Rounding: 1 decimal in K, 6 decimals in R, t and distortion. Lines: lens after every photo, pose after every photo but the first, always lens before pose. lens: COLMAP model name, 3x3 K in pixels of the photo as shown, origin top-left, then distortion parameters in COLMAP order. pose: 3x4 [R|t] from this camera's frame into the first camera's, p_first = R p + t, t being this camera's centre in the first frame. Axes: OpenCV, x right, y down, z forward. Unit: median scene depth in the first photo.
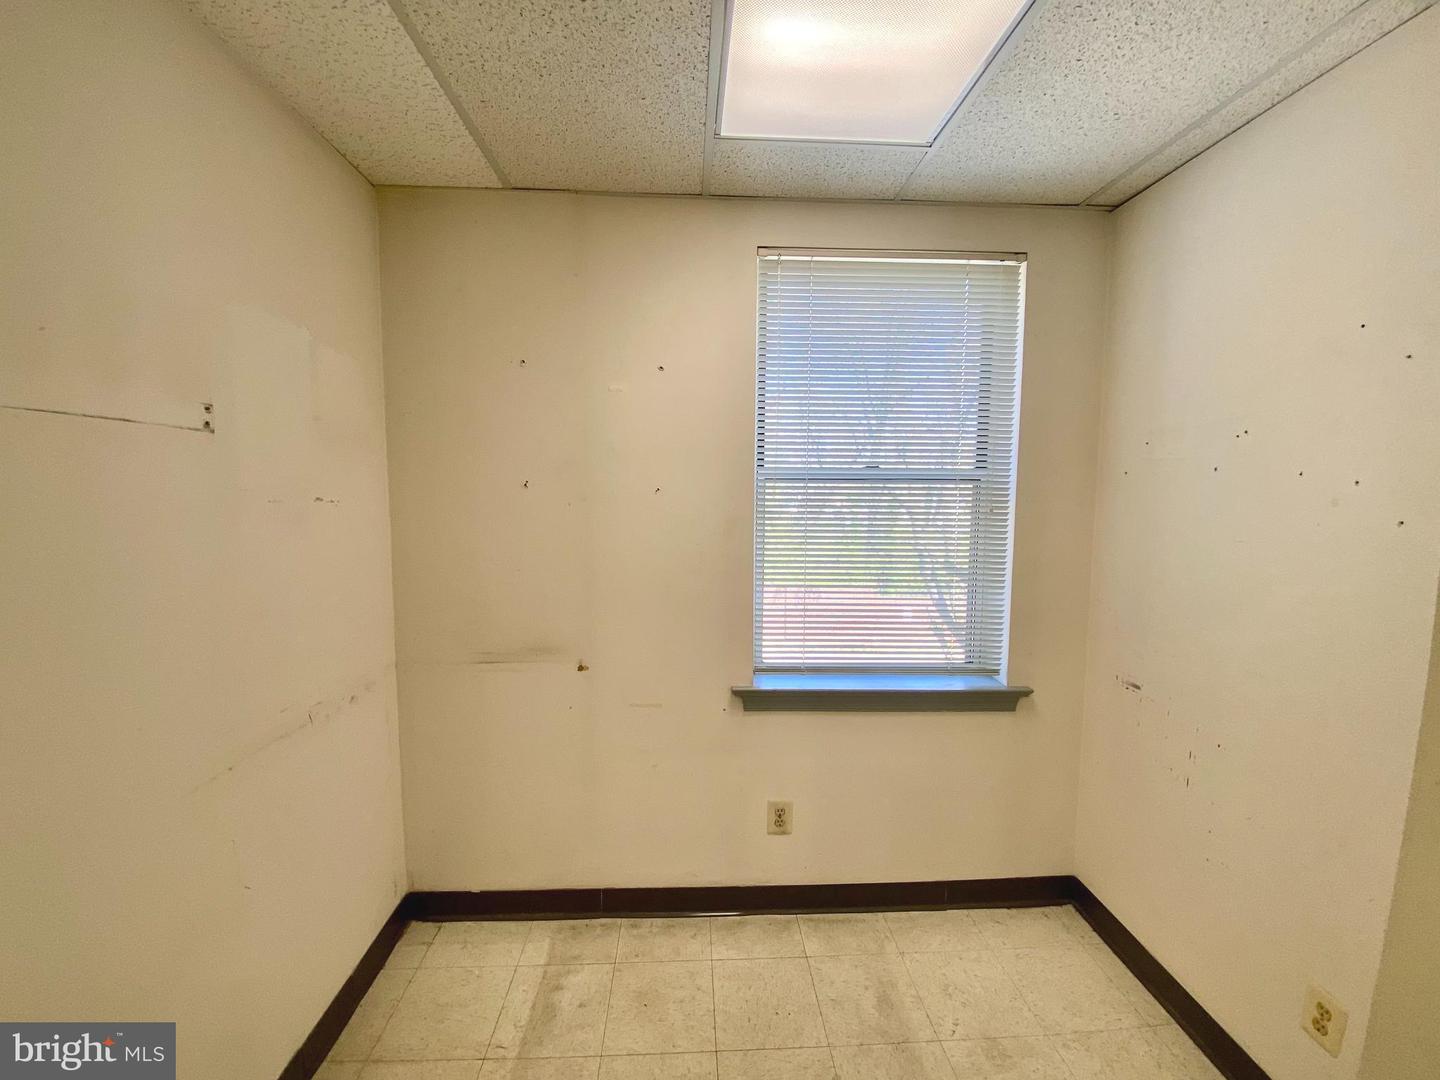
lens RADIAL K [[587.4, 0, 715.1], [0, 587.4, 547.0], [0, 0, 1]] dist [0.001291, -0.000173]
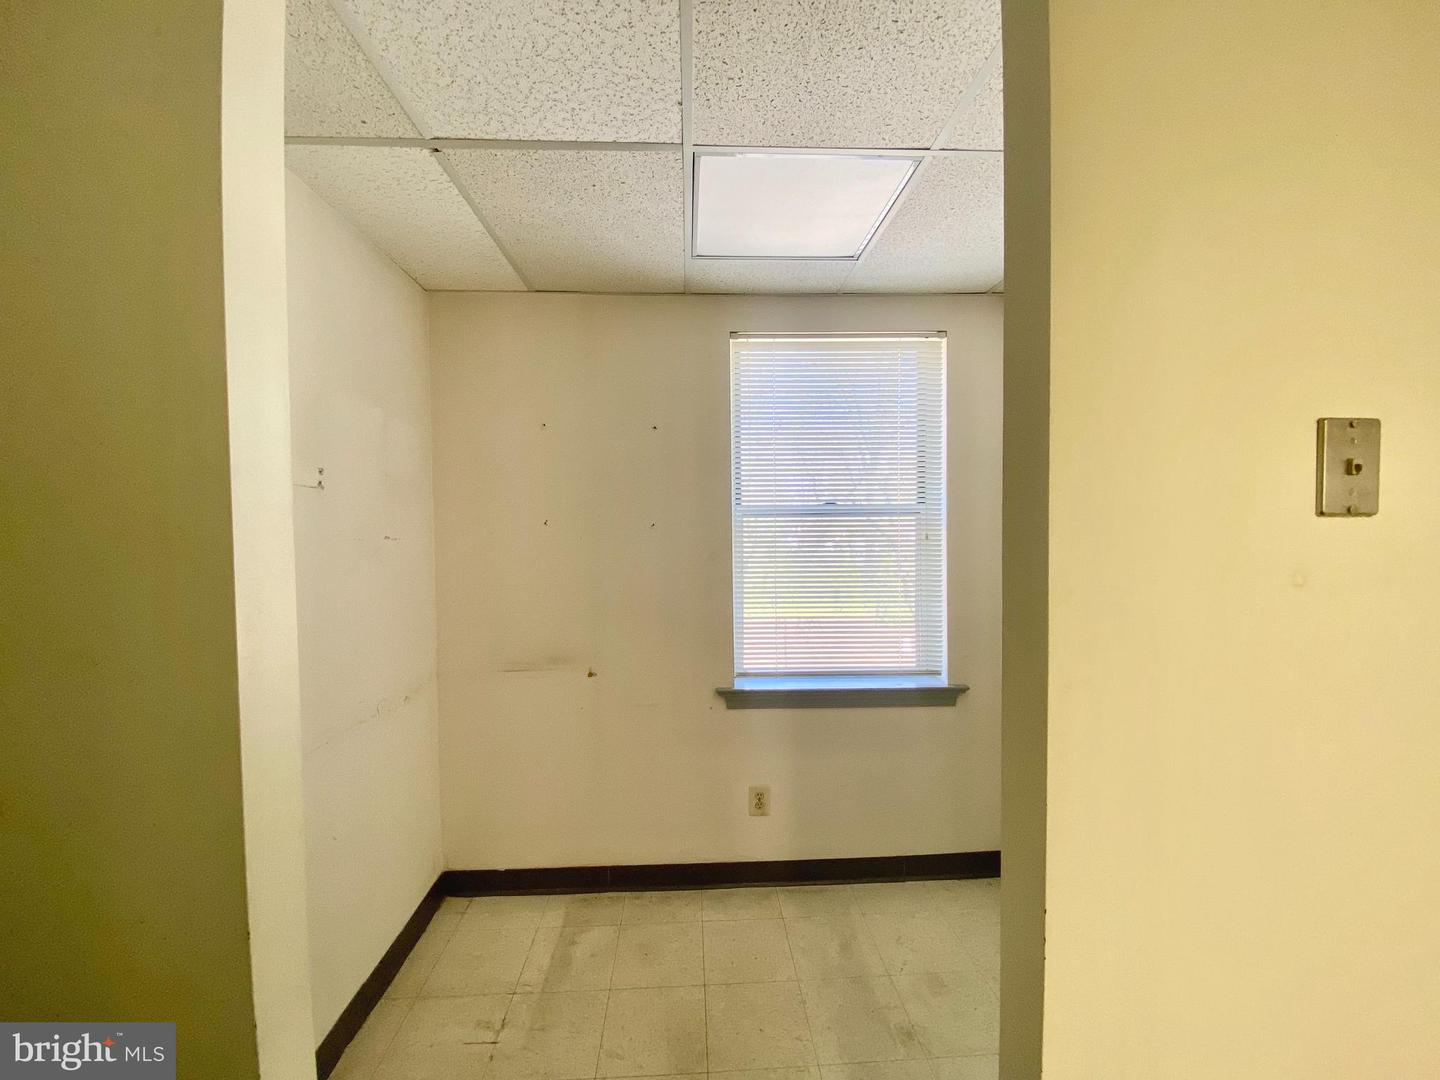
lens RADIAL K [[587.4, 0, 715.1], [0, 587.4, 547.0], [0, 0, 1]] dist [0.001291, -0.000173]
pose [[0.999853, -0.016915, -0.002760, 0.034319], [0.016719, 0.998058, -0.060007, 0.022579], [0.003769, 0.059952, 0.998194, -0.214745]]
